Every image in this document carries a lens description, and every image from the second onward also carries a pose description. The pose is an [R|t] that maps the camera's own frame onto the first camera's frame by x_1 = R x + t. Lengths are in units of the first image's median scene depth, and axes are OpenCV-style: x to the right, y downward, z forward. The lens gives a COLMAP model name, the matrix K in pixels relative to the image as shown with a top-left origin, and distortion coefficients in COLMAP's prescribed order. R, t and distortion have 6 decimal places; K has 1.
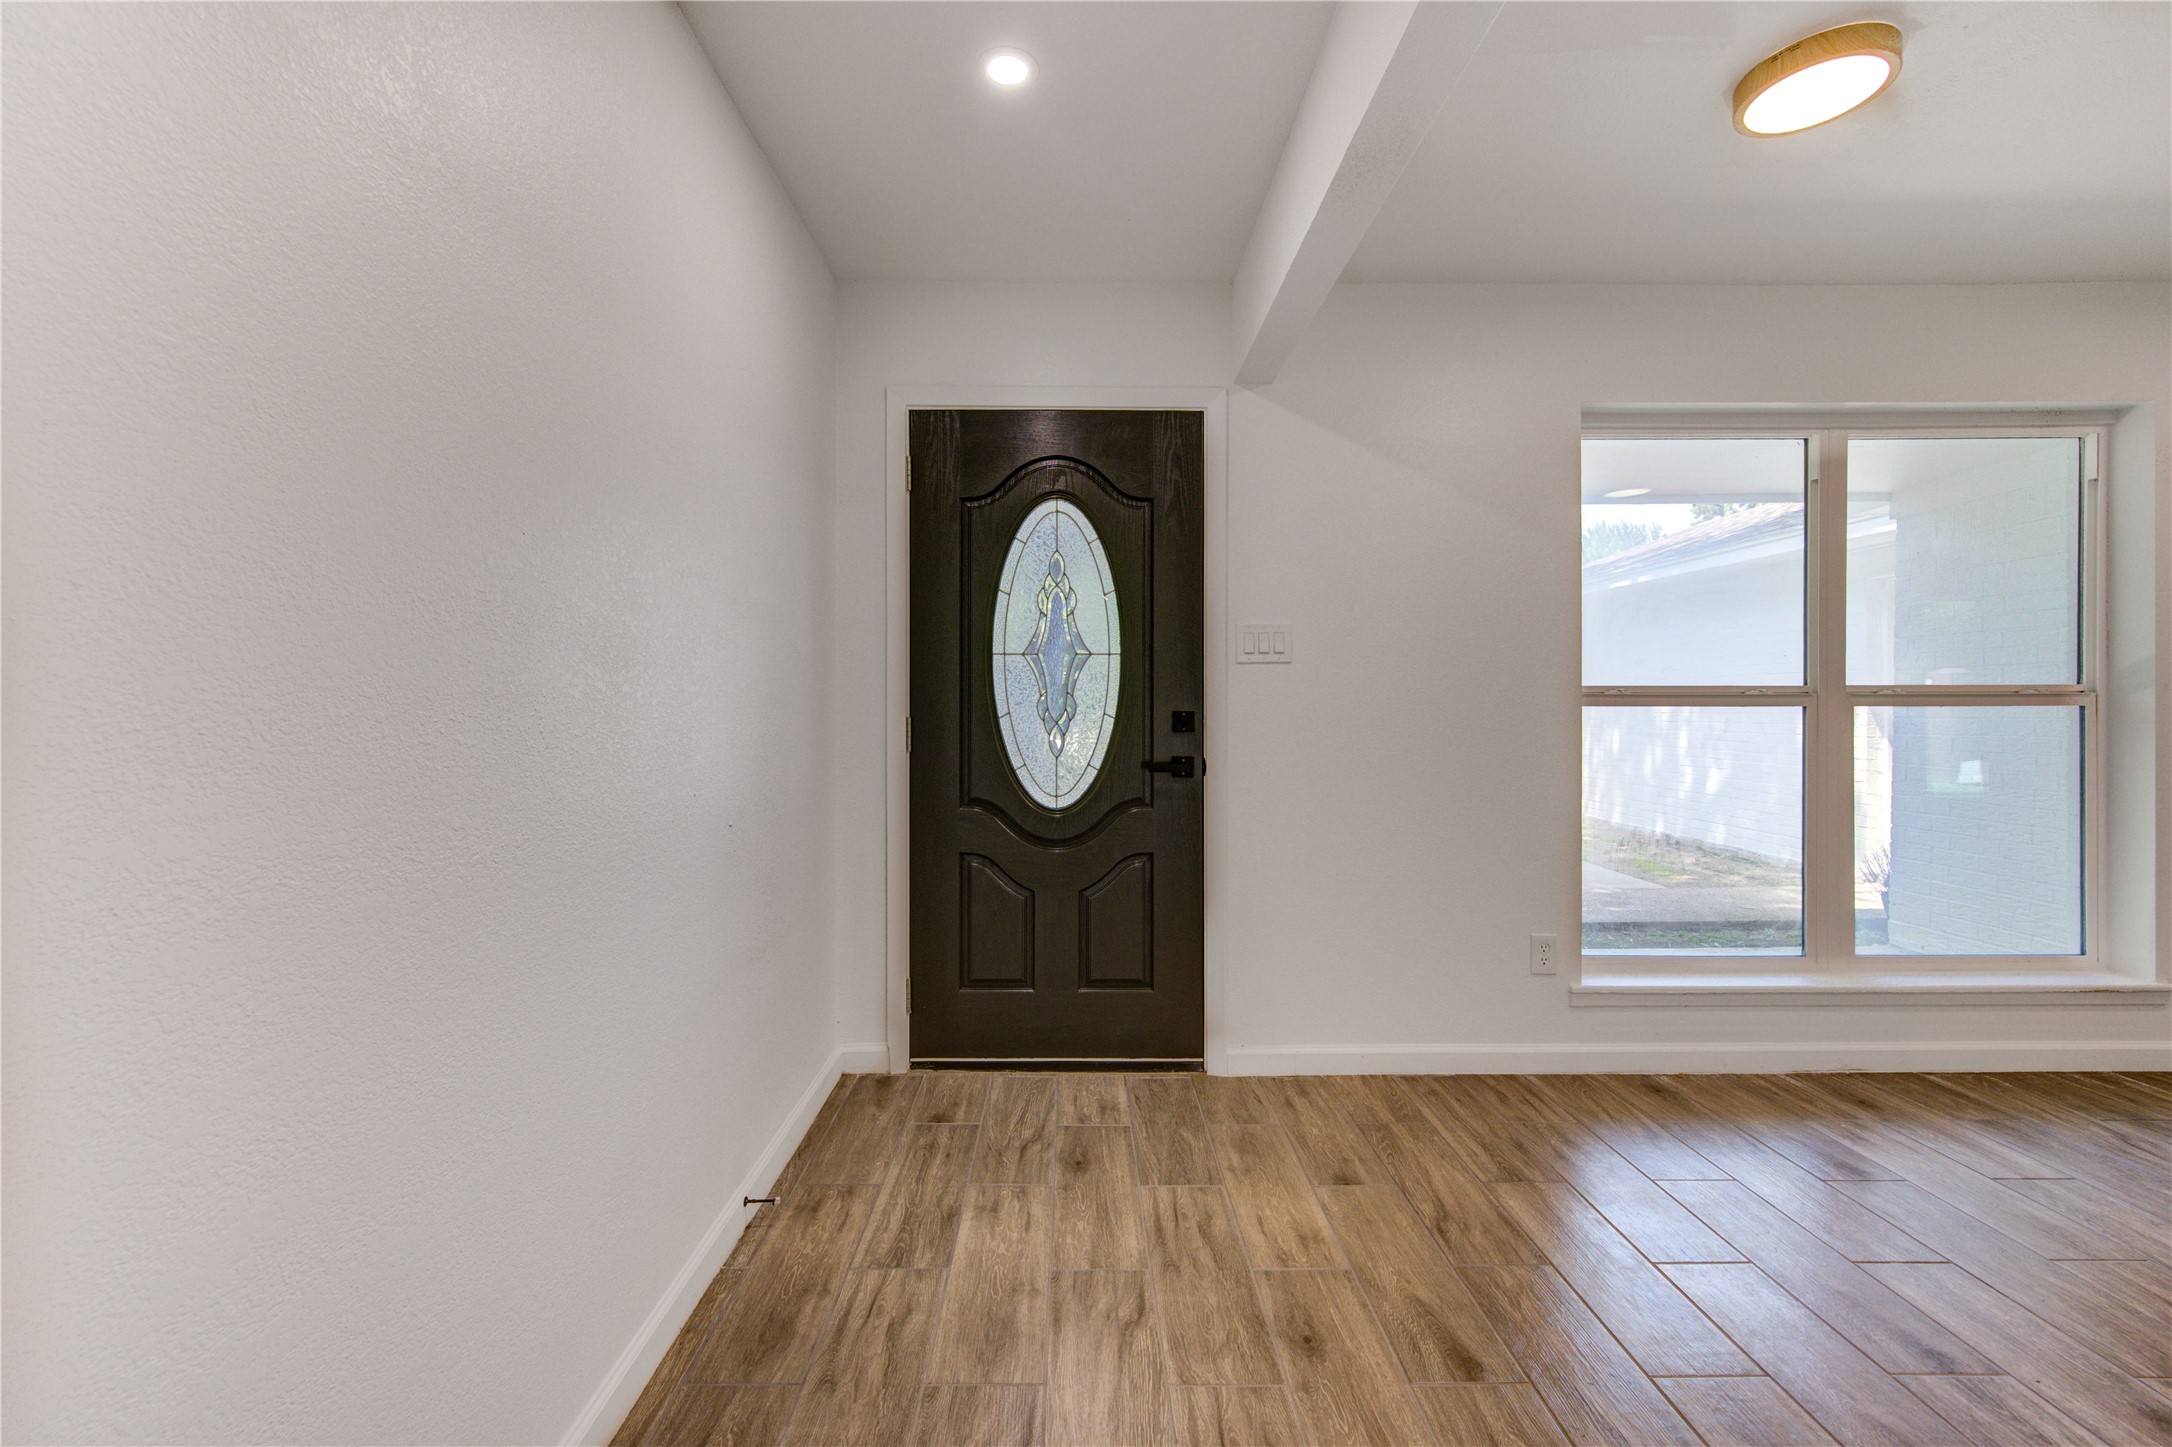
lens RADIAL K [[842.3, 0, 1086.0], [0, 842.3, 723.5], [0, 0, 1]] dist [-0.002371, -0.000400]
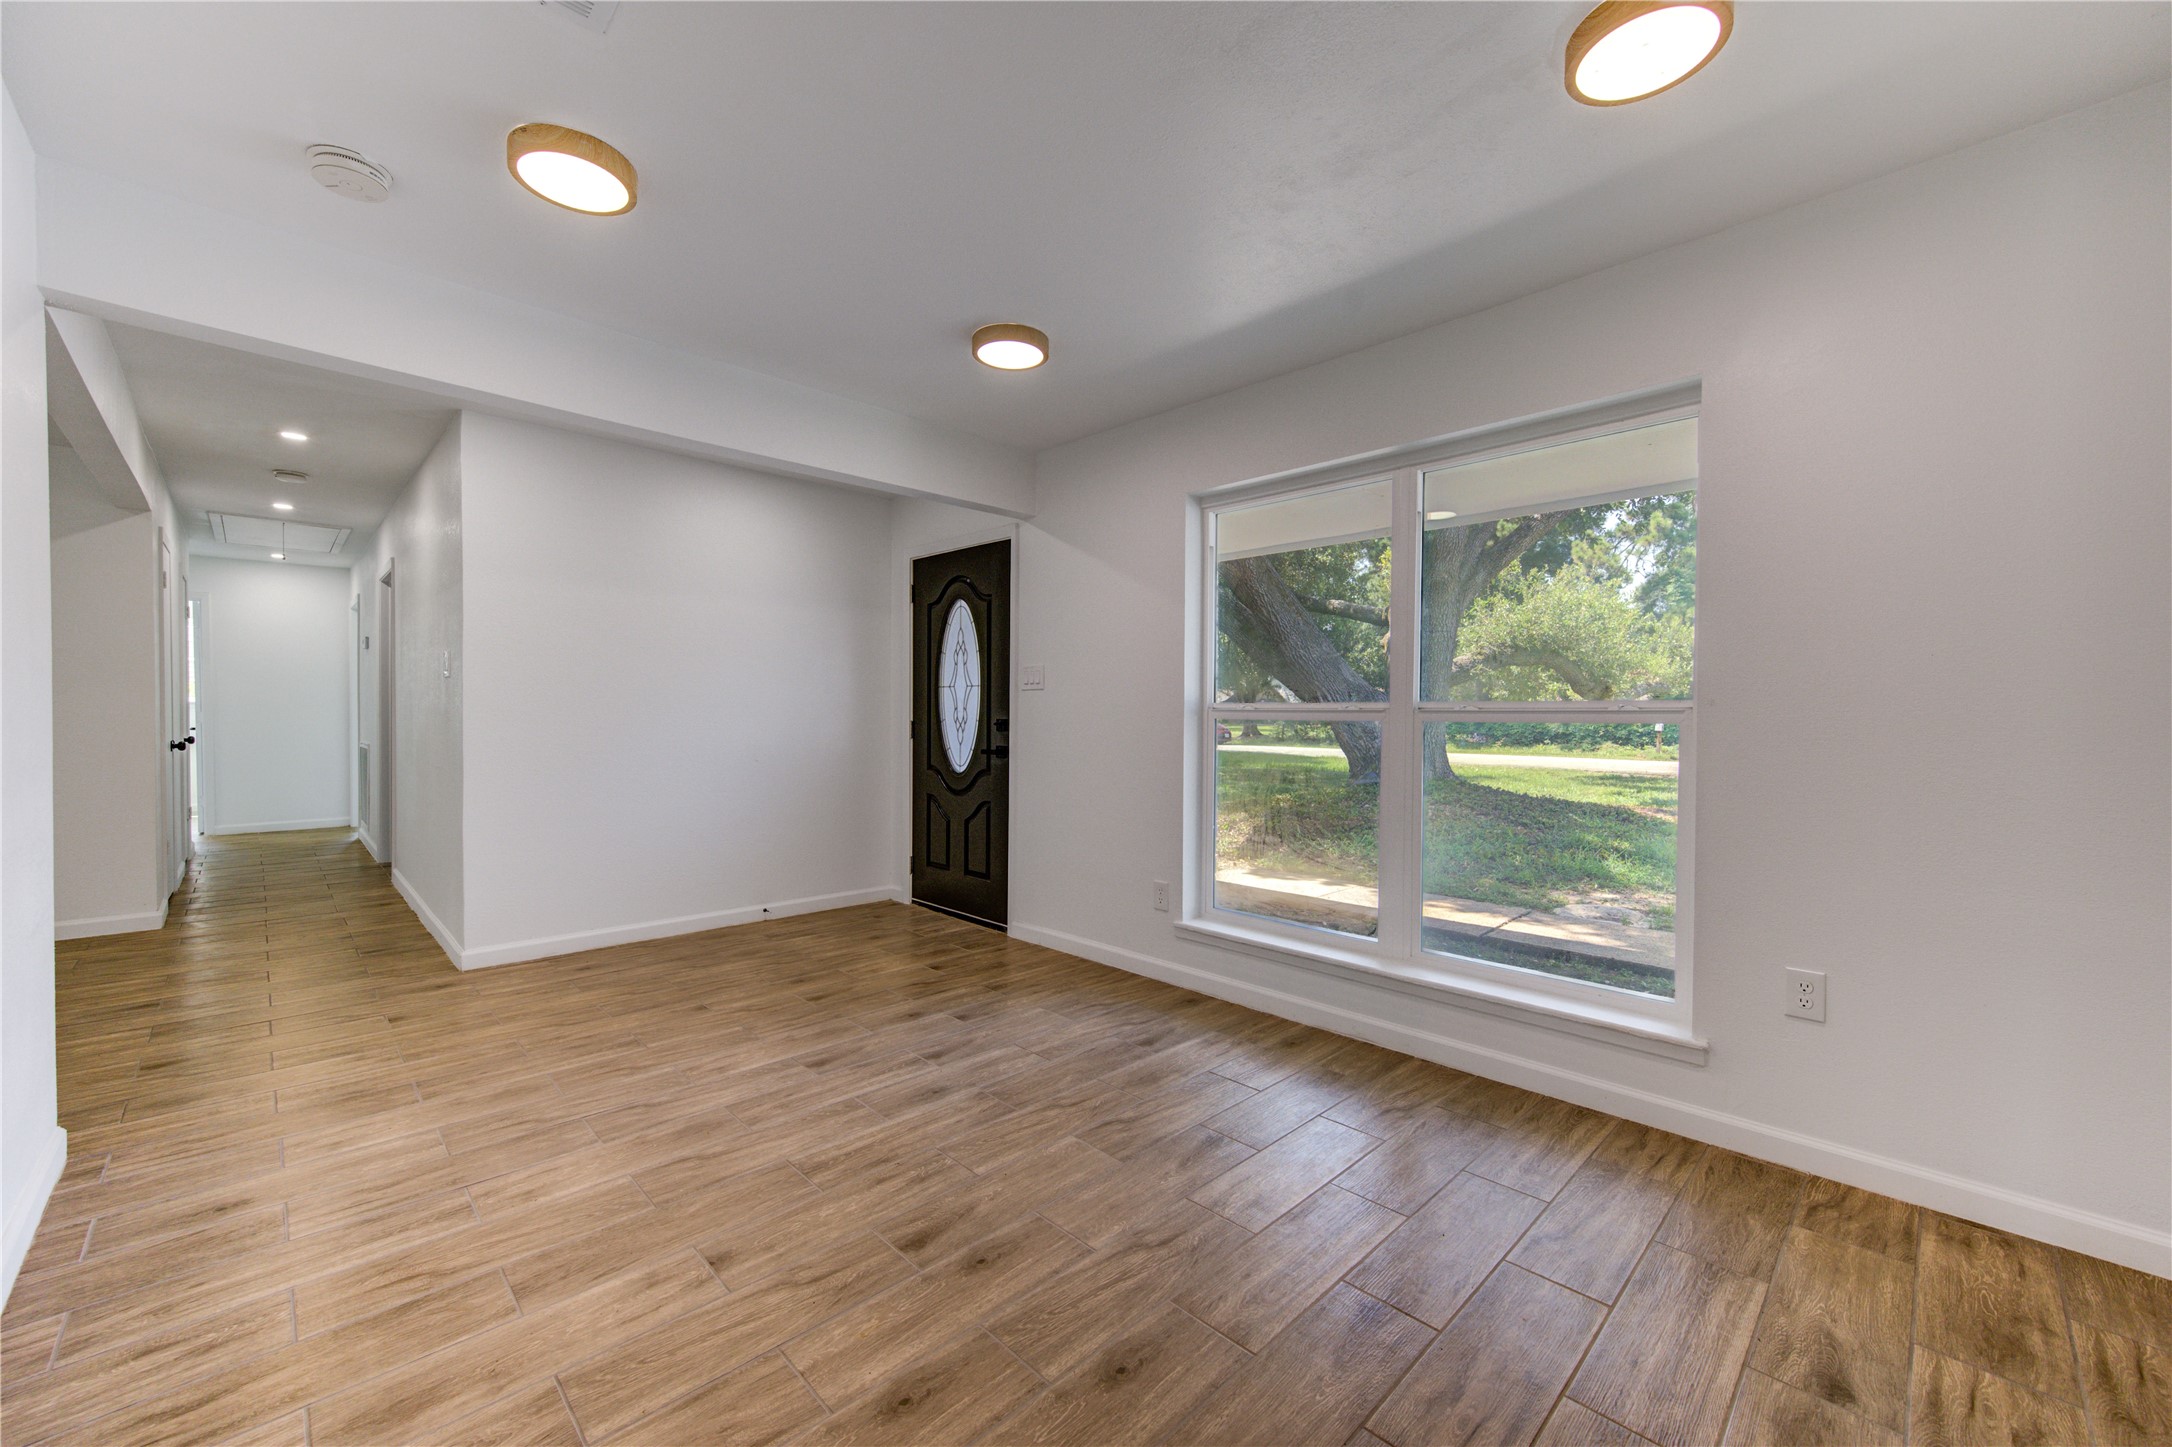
lens RADIAL K [[857.5, 0, 1086.0], [0, 857.5, 723.5], [0, 0, 1]] dist [-0.013304, 0.003990]
pose [[0.702748, 0.016980, -0.711236, 1.469106], [-0.004976, 0.999808, 0.018953, -0.040233], [0.711421, -0.009780, 0.702698, -0.090925]]
